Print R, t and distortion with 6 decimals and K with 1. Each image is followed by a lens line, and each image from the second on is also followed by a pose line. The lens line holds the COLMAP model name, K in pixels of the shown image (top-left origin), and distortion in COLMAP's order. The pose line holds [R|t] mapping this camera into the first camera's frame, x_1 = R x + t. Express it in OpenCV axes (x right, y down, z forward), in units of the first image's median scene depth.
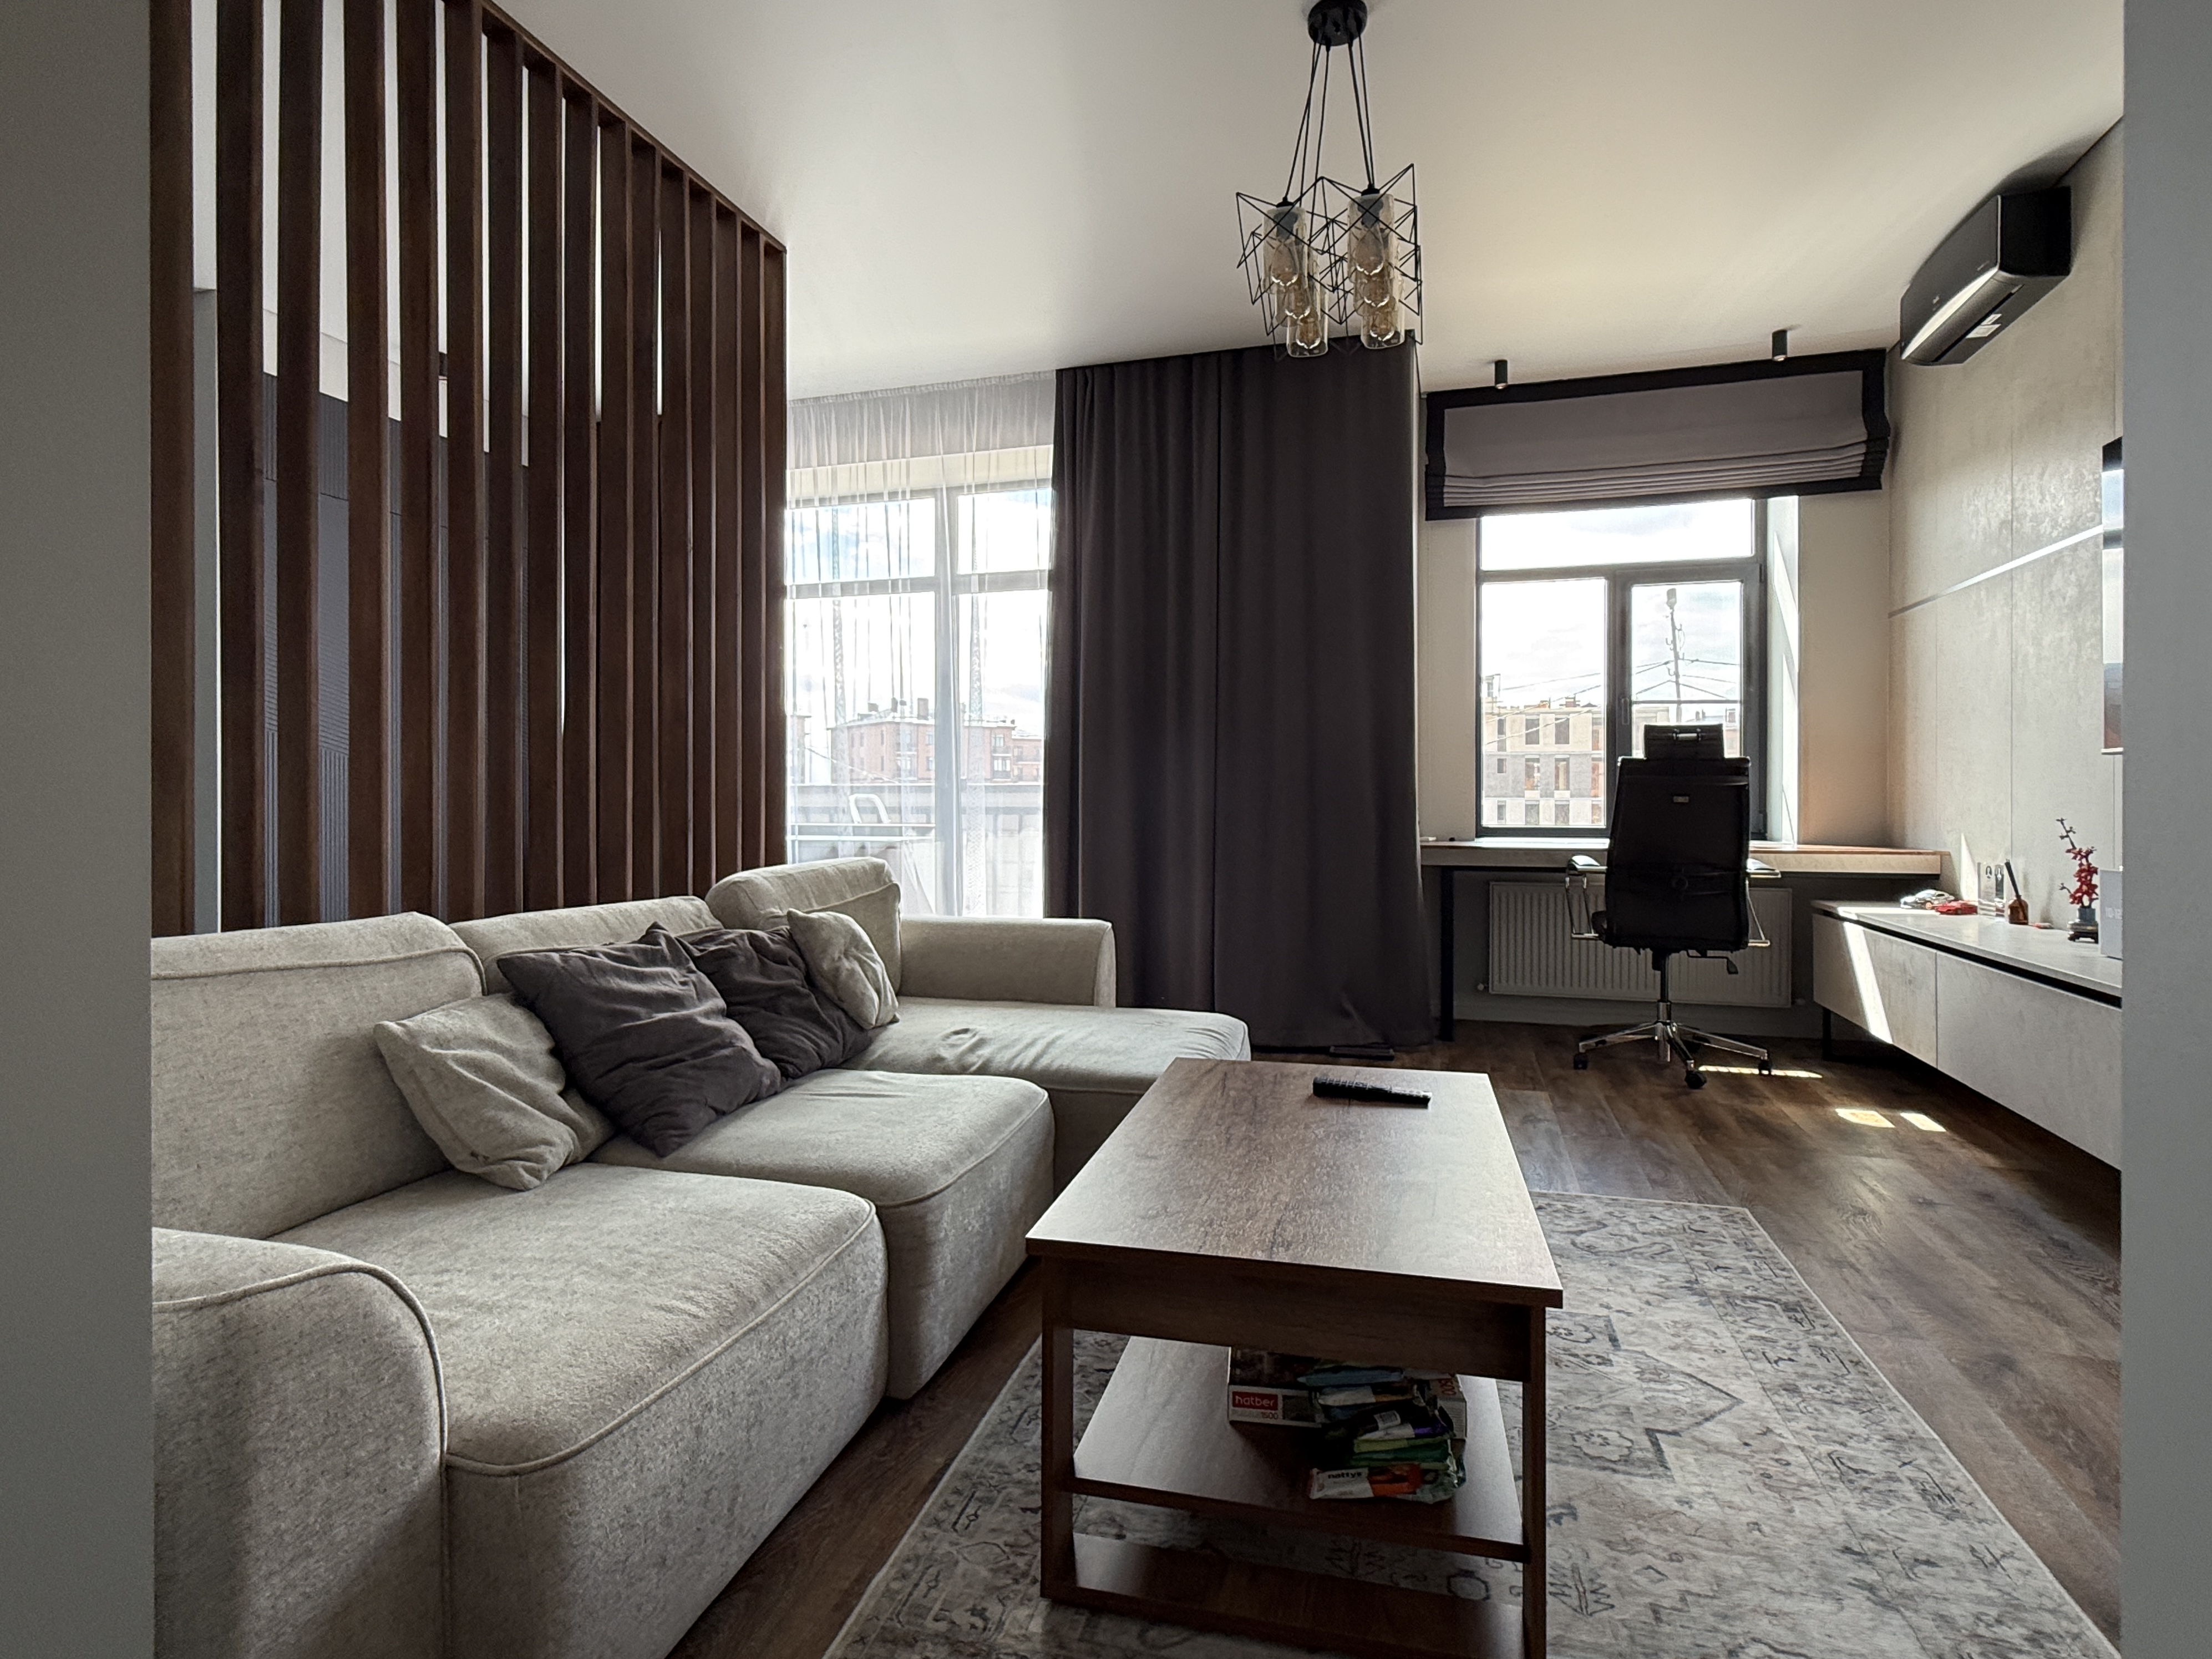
lens RADIAL K [[1142.4, 0, 1124.0], [0, 1142.4, 831.8], [0, 0, 1]] dist [-0.001184, -0.000322]
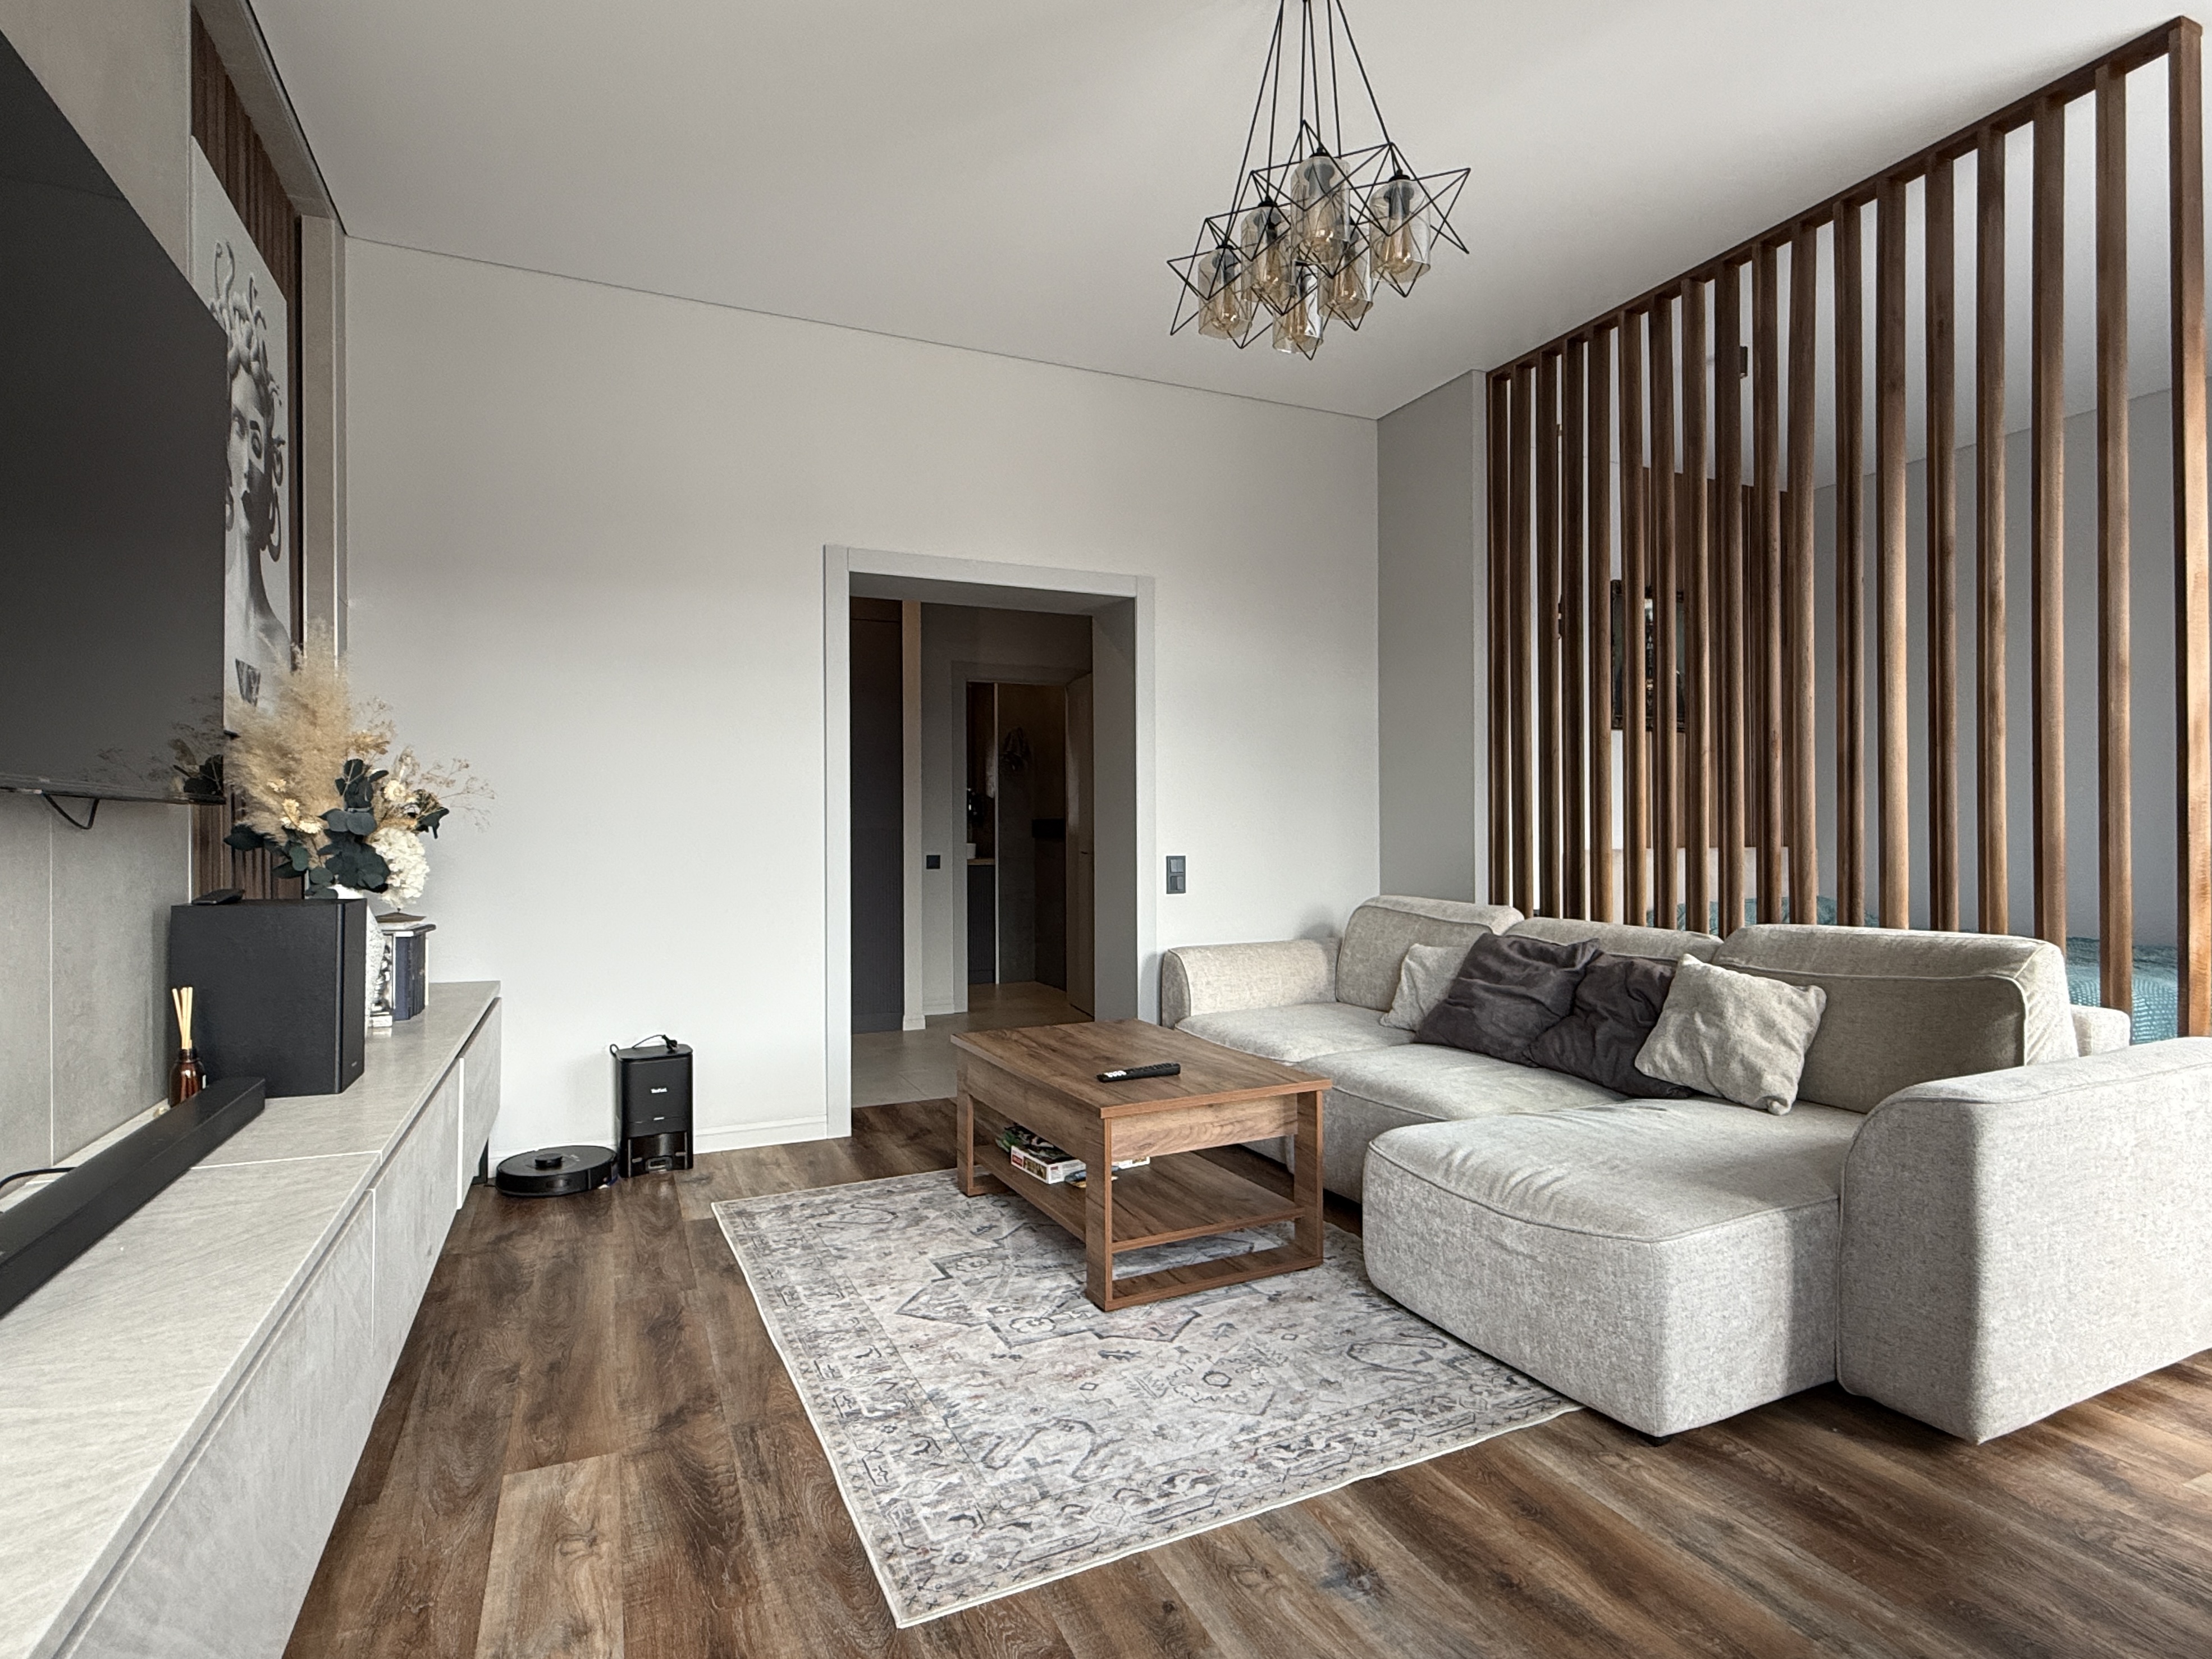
lens RADIAL K [[1142.4, 0, 1124.0], [0, 1142.4, 831.8], [0, 0, 1]] dist [-0.001184, -0.000322]
pose [[-0.762088, 0.004290, -0.647459, 1.035875], [0.002017, 0.999989, 0.004252, -0.068393], [0.647471, 0.001935, -0.762088, 1.887680]]
